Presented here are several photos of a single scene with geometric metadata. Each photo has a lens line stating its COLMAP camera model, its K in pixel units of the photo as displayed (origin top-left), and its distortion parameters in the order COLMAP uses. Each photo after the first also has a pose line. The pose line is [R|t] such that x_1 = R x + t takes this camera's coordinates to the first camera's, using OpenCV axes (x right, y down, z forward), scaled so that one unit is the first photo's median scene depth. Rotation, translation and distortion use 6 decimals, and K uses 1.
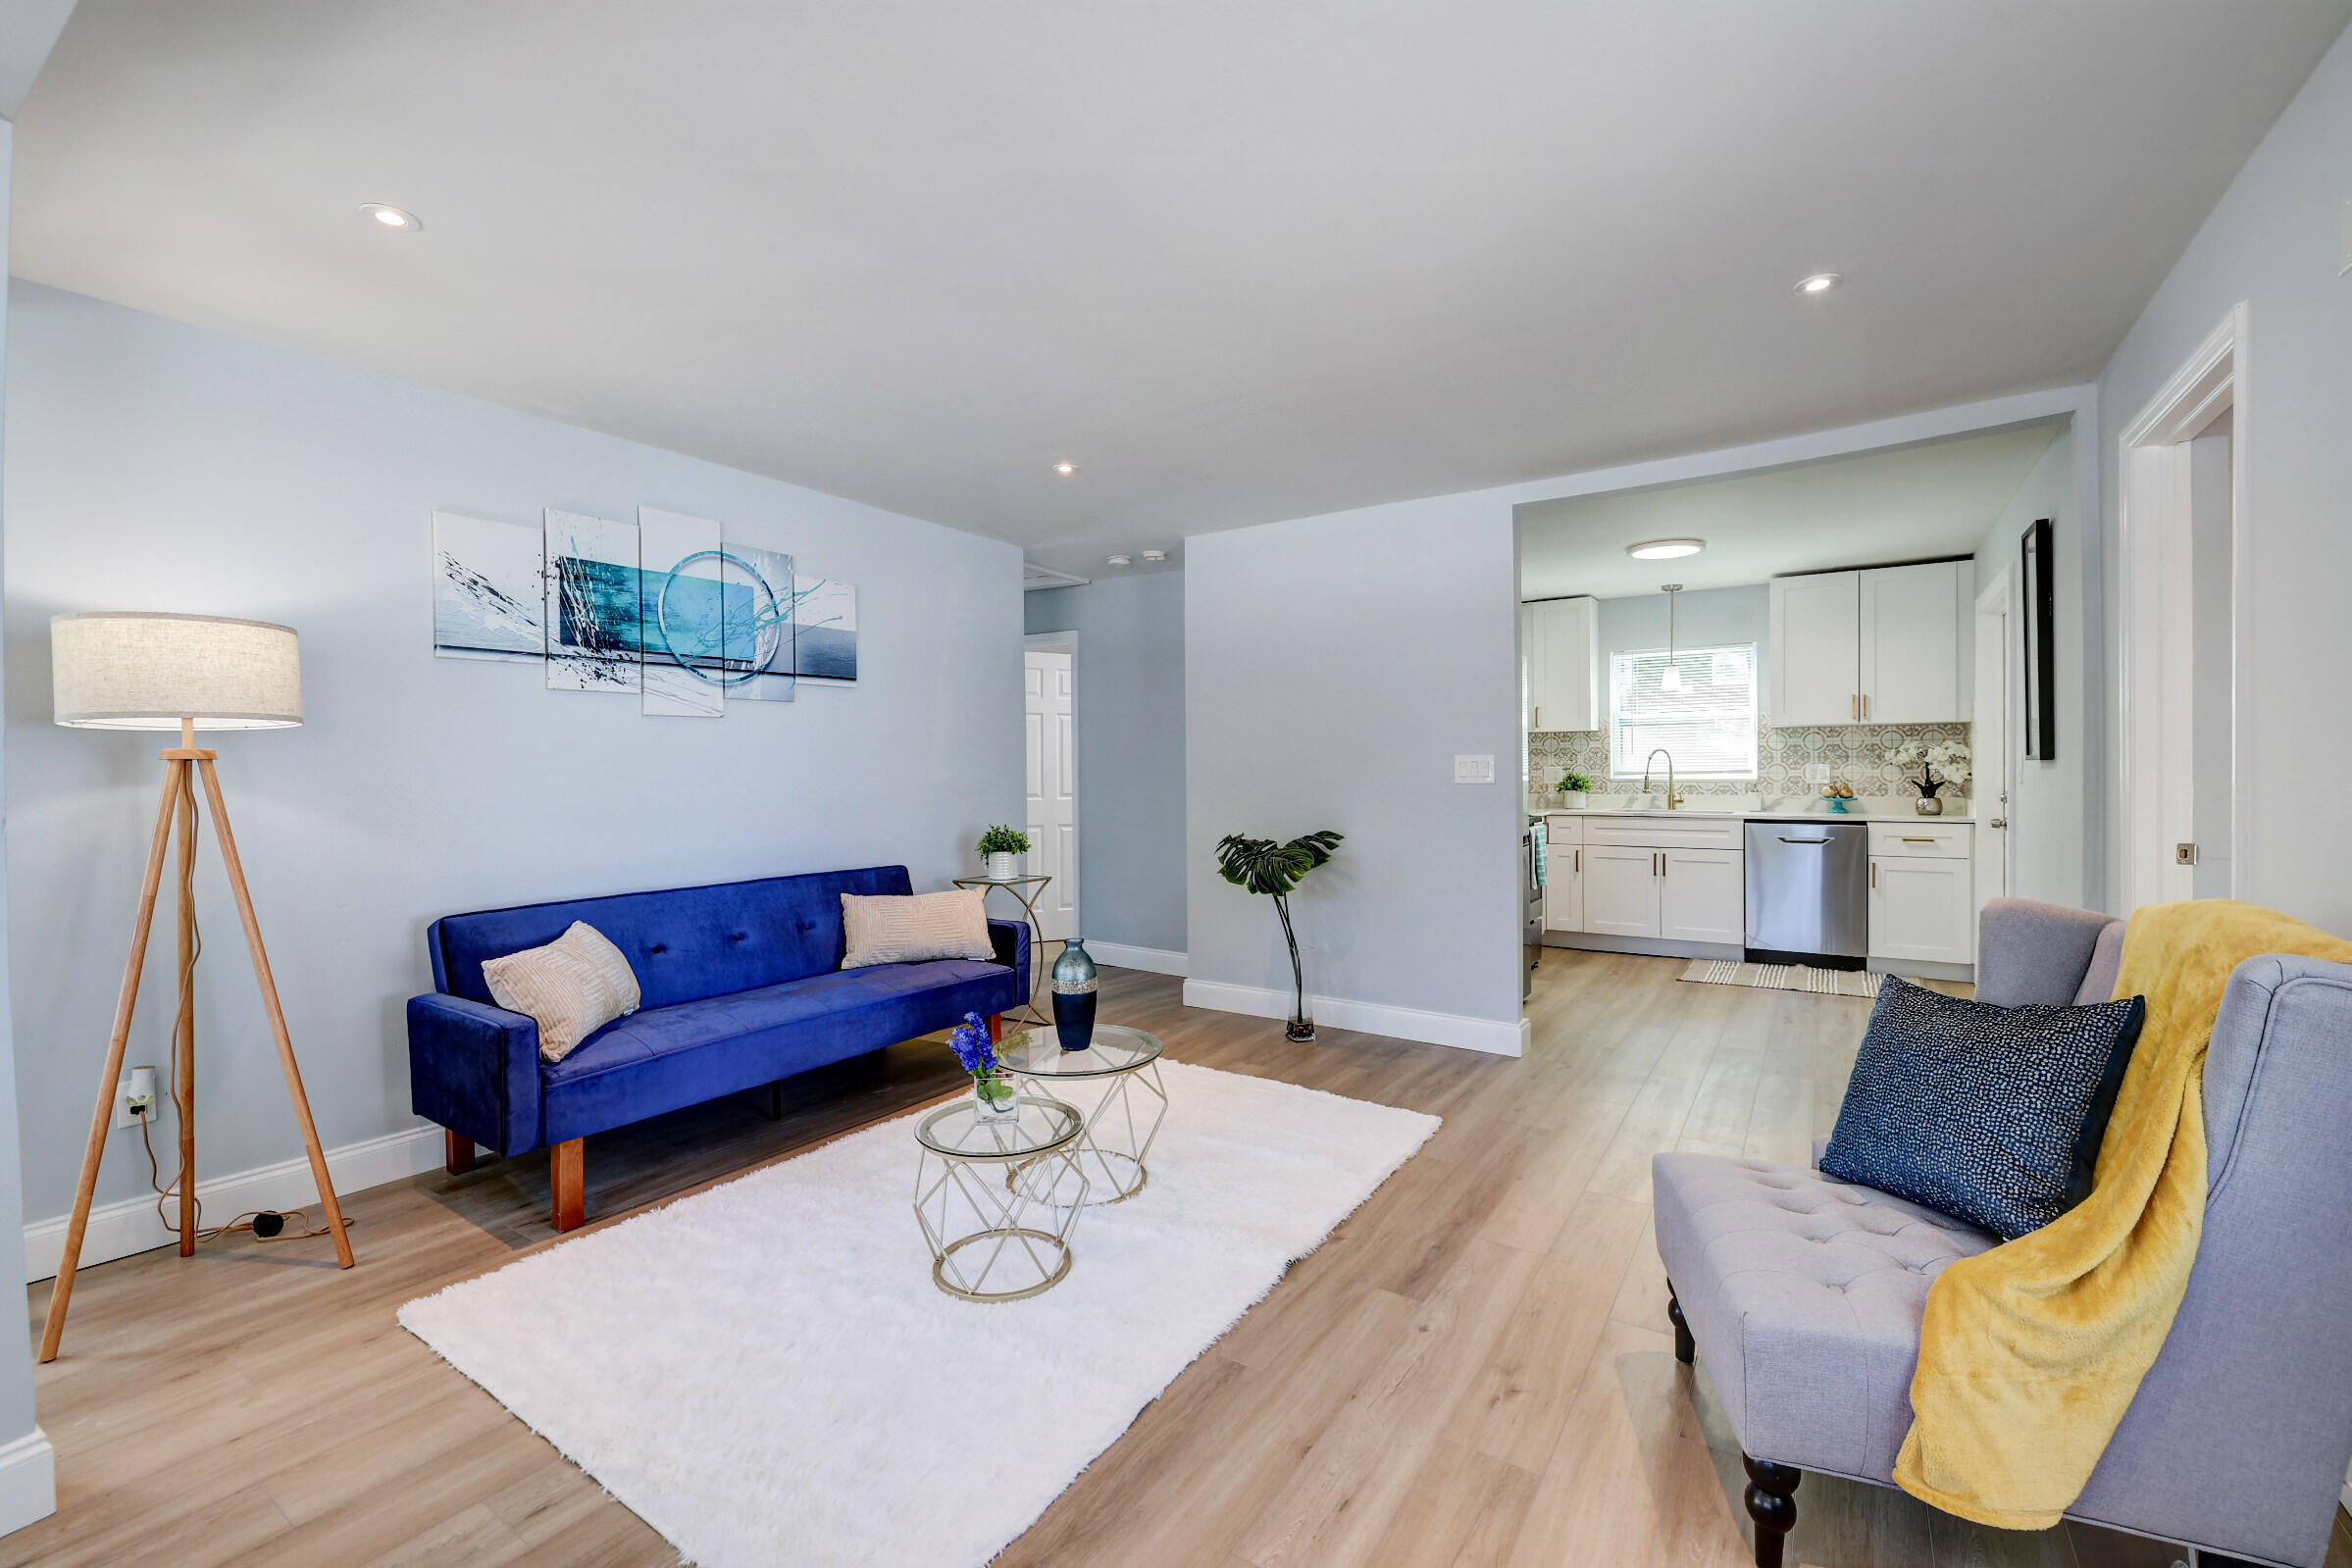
lens RADIAL K [[977.5, 0, 1182.3], [0, 977.5, 775.7], [0, 0, 1]] dist [-0.002323, -0.000604]
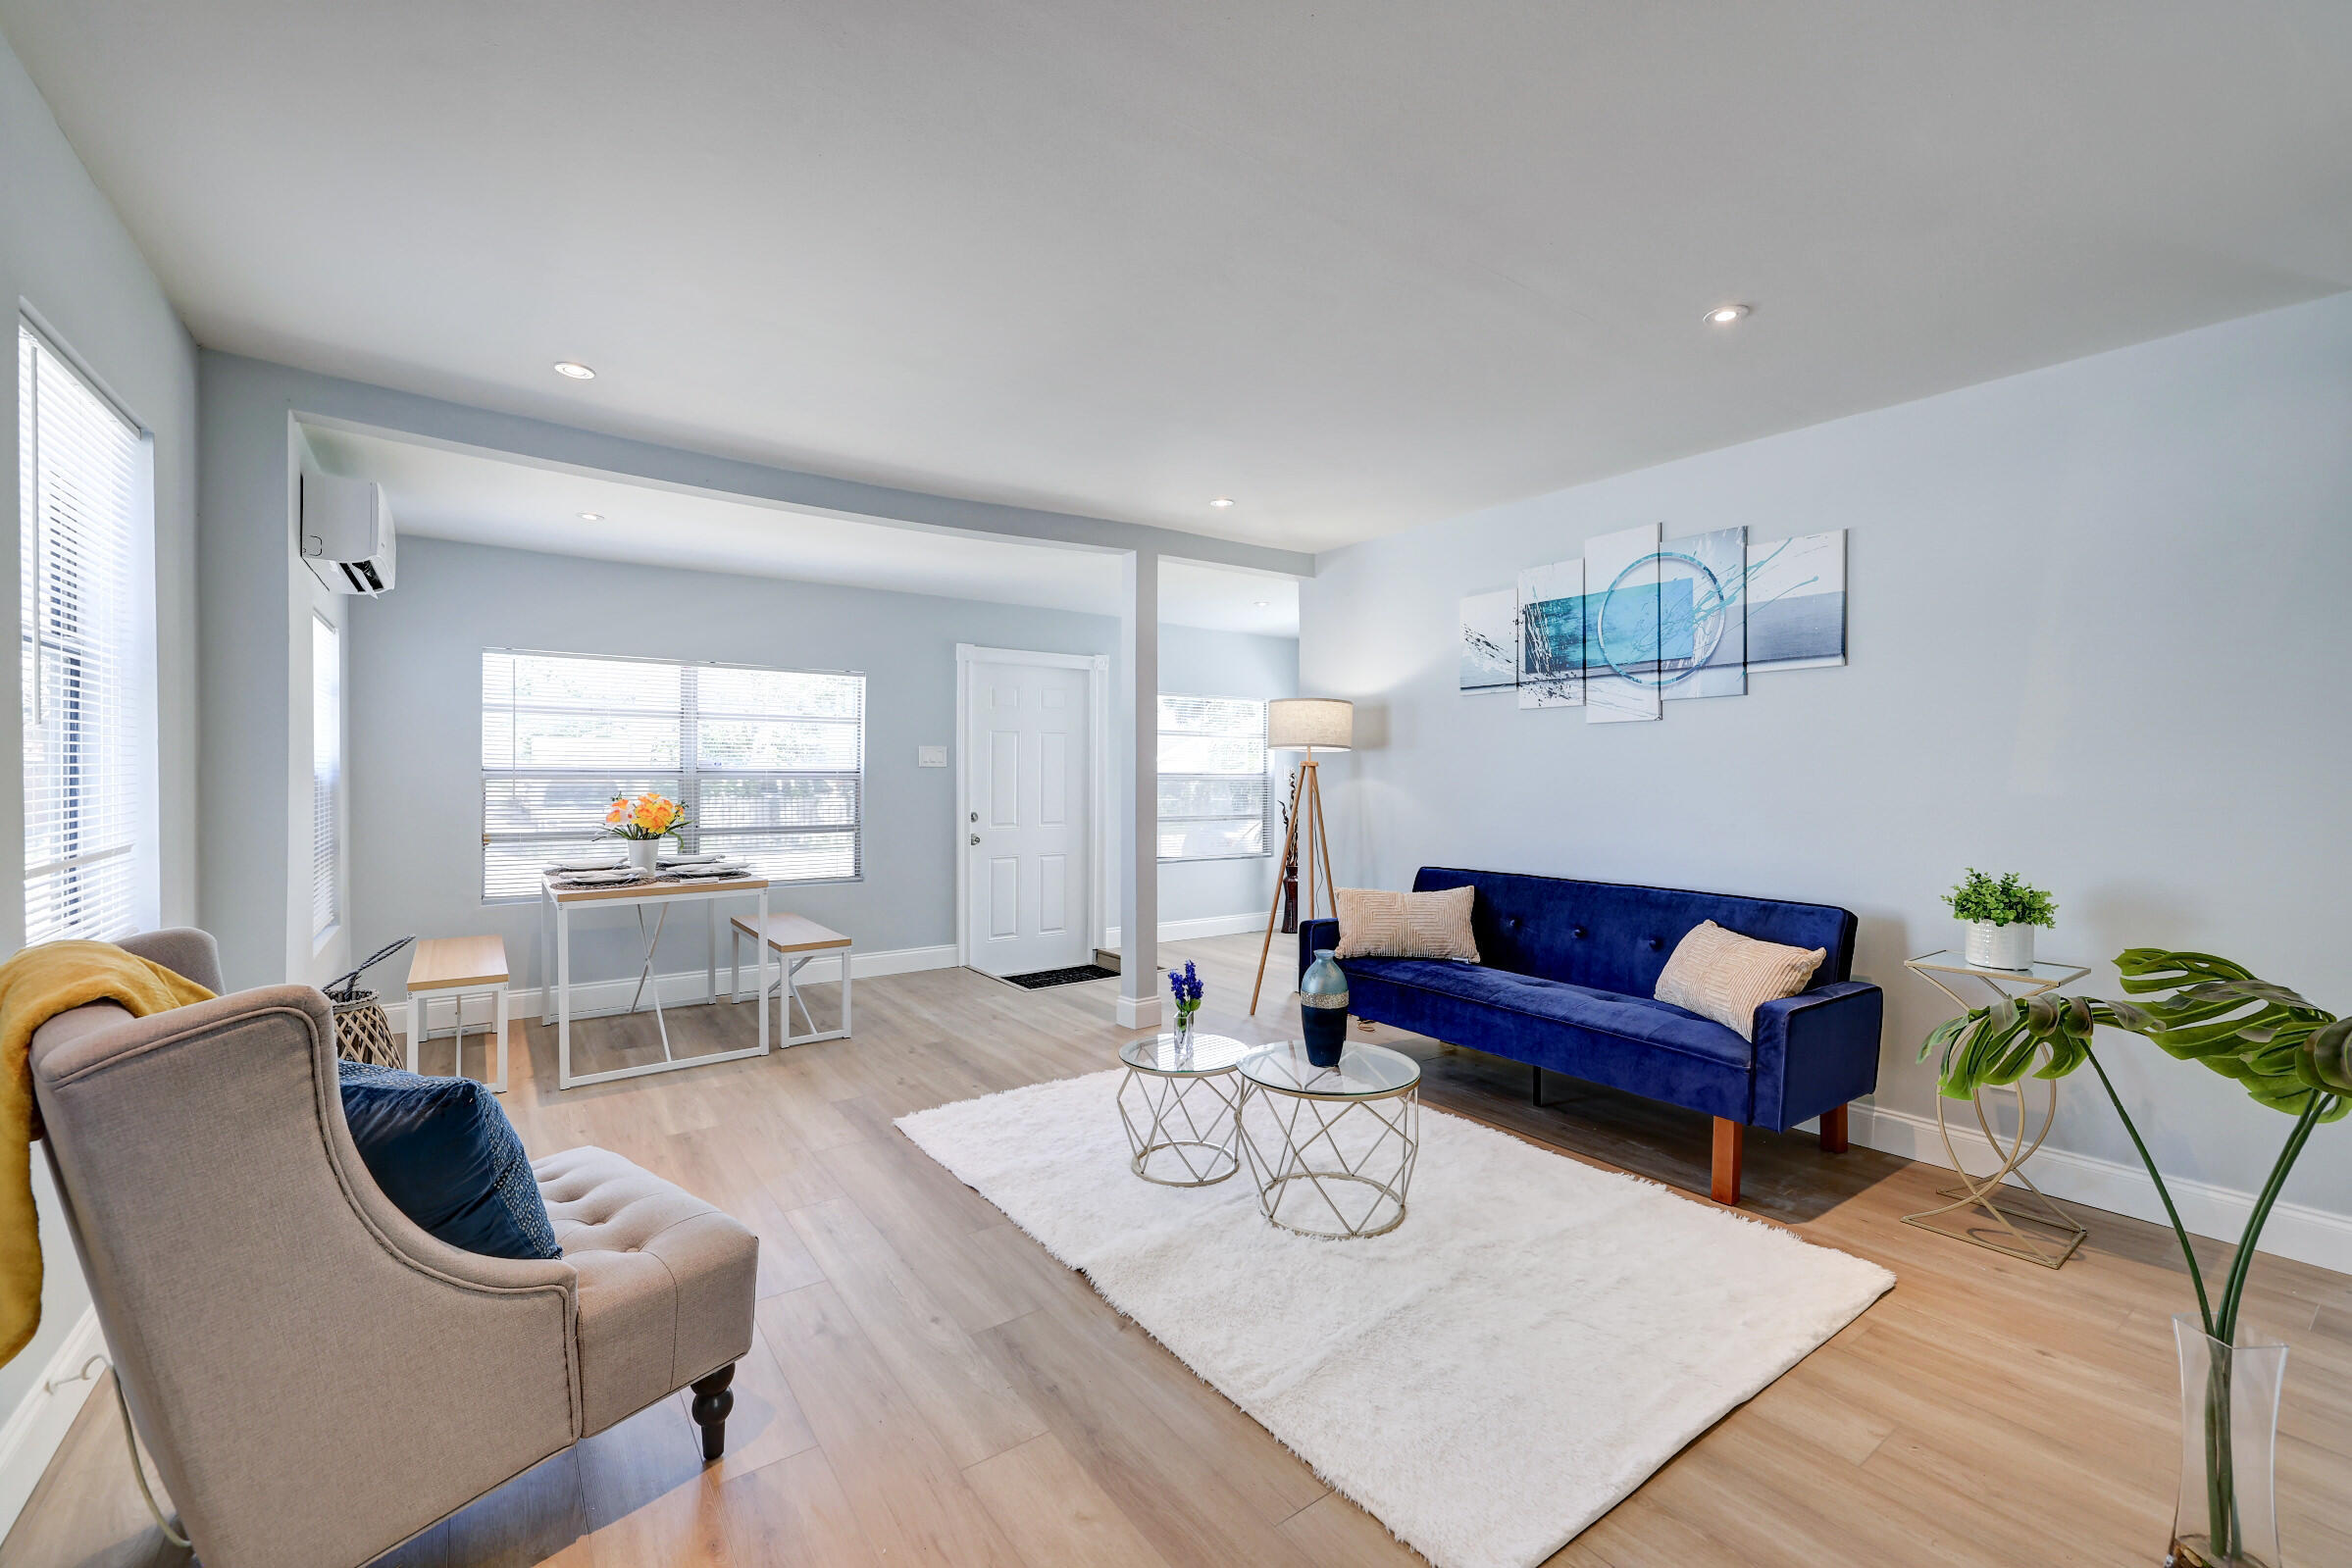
lens RADIAL K [[977.5, 0, 1183.6], [0, 977.5, 776.1], [0, 0, 1]] dist [-0.002323, -0.000604]
pose [[-0.350488, 0.010505, -0.936508, 0.568312], [-0.006049, 0.999891, 0.013480, -0.011986], [0.936548, 0.010390, -0.350387, 0.815158]]
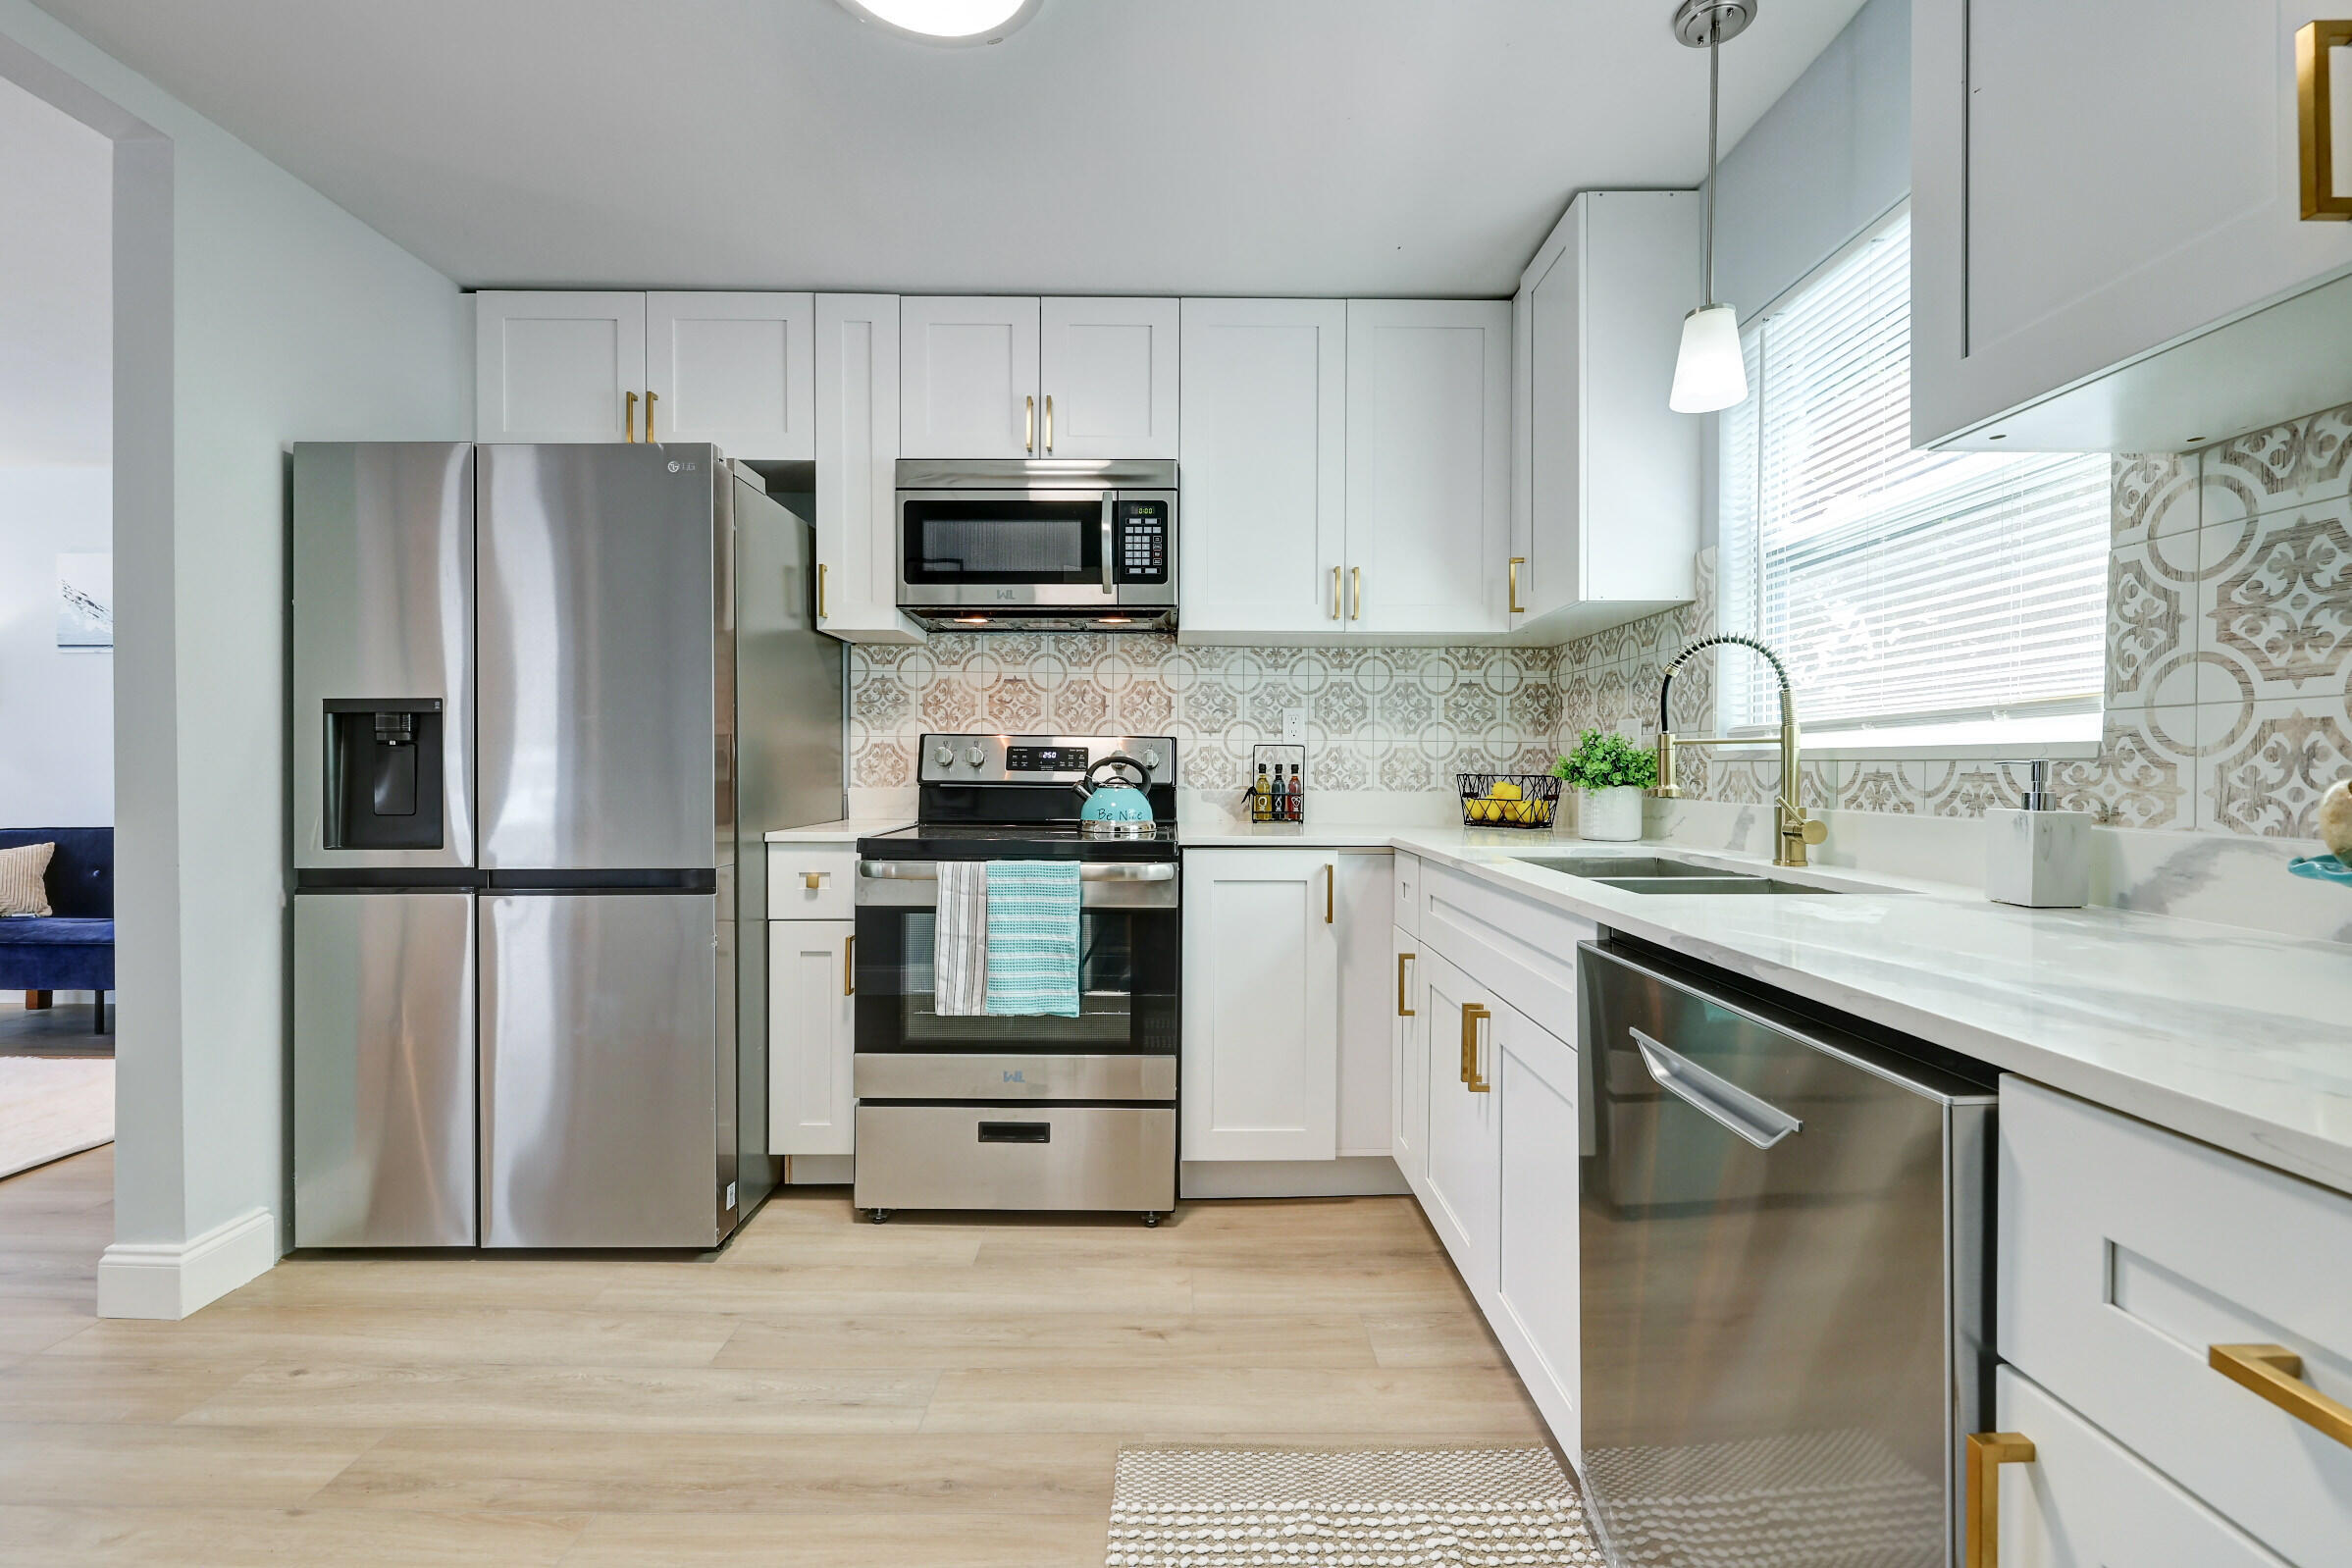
lens RADIAL K [[977.6, 0, 1179.2], [0, 977.6, 775.7], [0, 0, 1]] dist [-0.002323, -0.000604]
pose [[0.555816, 0.017060, -0.831130, 0.999195], [-0.013400, 0.999843, 0.011561, 0.016100], [0.831197, 0.004711, 0.555957, 1.145258]]
